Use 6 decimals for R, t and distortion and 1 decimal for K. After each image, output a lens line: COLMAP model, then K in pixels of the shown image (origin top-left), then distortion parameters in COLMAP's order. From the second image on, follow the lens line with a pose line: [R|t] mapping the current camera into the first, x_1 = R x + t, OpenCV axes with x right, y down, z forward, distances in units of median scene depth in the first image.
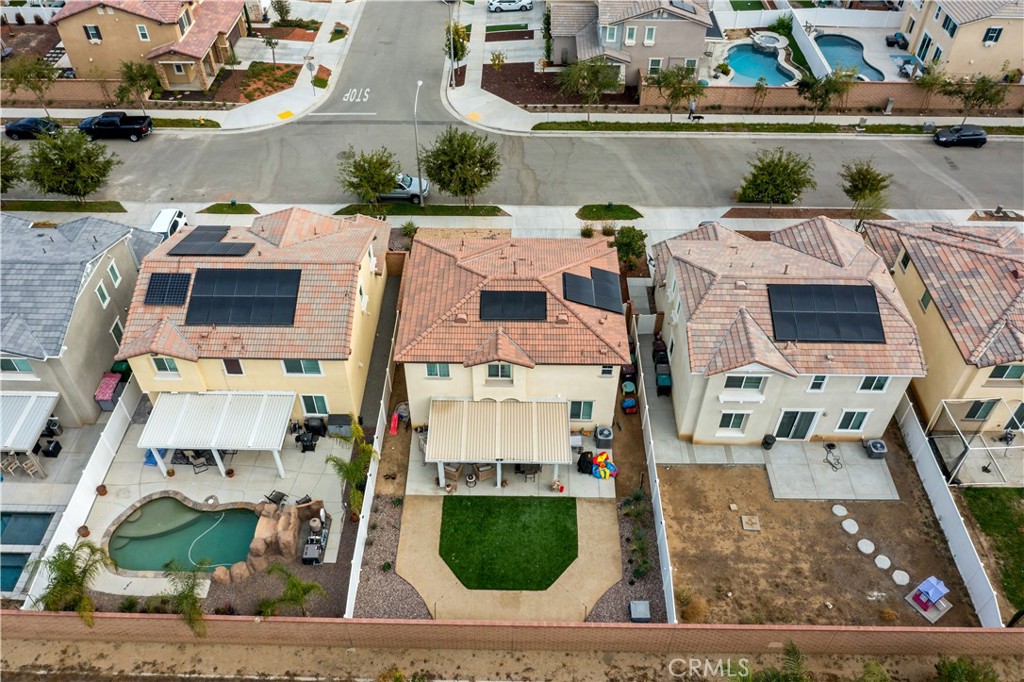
lens RADIAL K [[833.1, 0, 512.0], [0, 833.1, 341.0], [0, 0, 1]] dist [-0.003212, 0.001593]
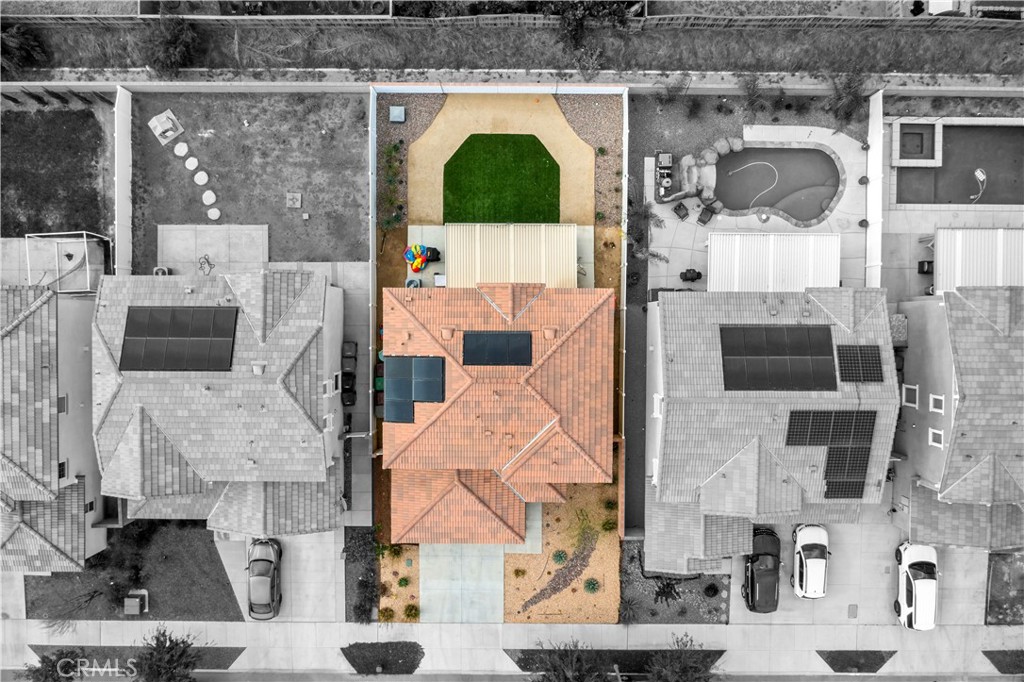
lens RADIAL K [[833.1, 0, 512.0], [0, 833.1, 341.0], [0, 0, 1]] dist [-0.003212, 0.001593]
pose [[-0.999955, 0.009439, -0.000577, -0.015033], [-0.007097, -0.708656, 0.705518, -0.729419], [0.006251, 0.705491, 0.708692, 0.310773]]
